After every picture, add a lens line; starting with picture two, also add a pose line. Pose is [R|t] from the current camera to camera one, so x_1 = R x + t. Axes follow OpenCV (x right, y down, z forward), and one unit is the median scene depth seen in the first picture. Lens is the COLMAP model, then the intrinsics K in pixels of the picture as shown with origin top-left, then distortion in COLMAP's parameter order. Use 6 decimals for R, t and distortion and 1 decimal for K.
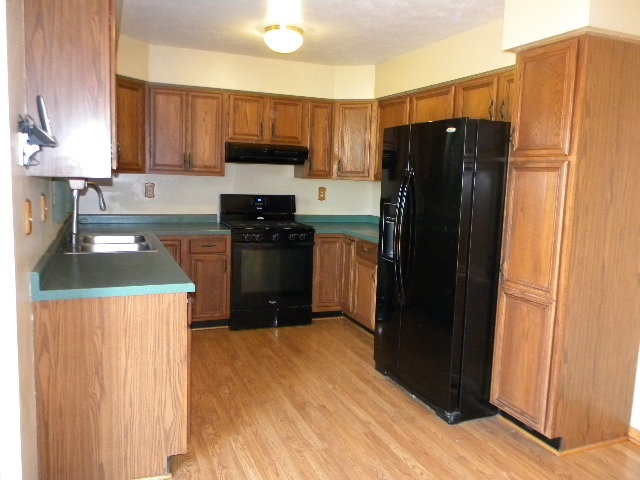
lens RADIAL K [[523.8, 0, 318.0], [0, 523.8, 238.7], [0, 0, 1]] dist [0.019689, -0.038026]
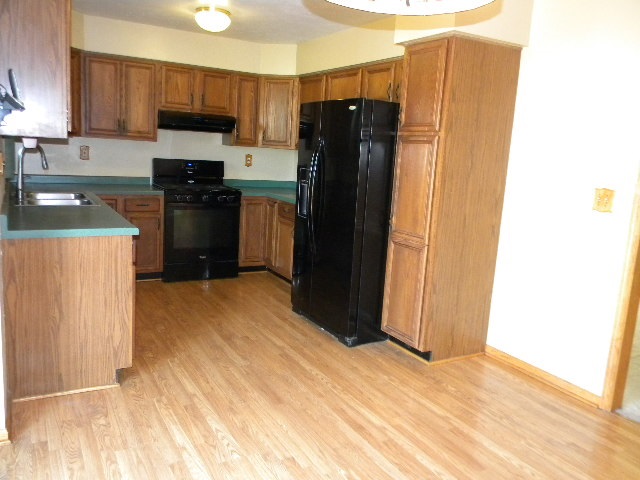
lens RADIAL K [[523.8, 0, 318.5], [0, 523.8, 239.1], [0, 0, 1]] dist [0.019689, -0.038026]
pose [[0.991082, 0.003455, 0.133209, 0.012975], [-0.010774, 0.998469, 0.054258, 0.030496], [-0.132817, -0.055209, 0.989602, -0.198635]]
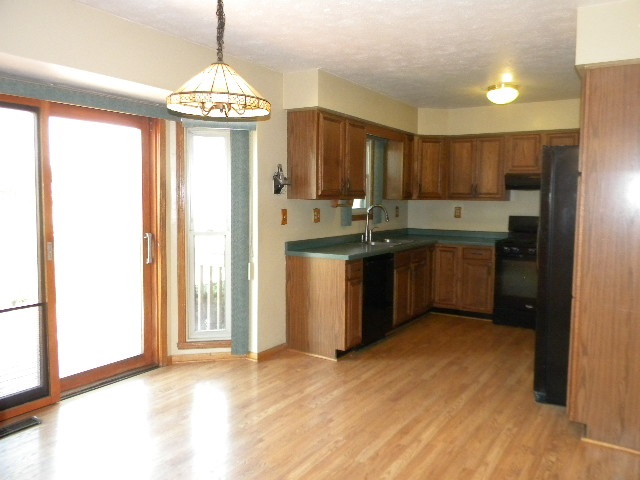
lens RADIAL K [[523.8, 0, 318.1], [0, 523.8, 238.7], [0, 0, 1]] dist [0.019689, -0.038026]
pose [[0.579064, 0.039028, -0.814347, 0.892870], [-0.092290, 0.995571, -0.017913, 0.051645], [0.810042, 0.085529, 0.580101, -0.116578]]
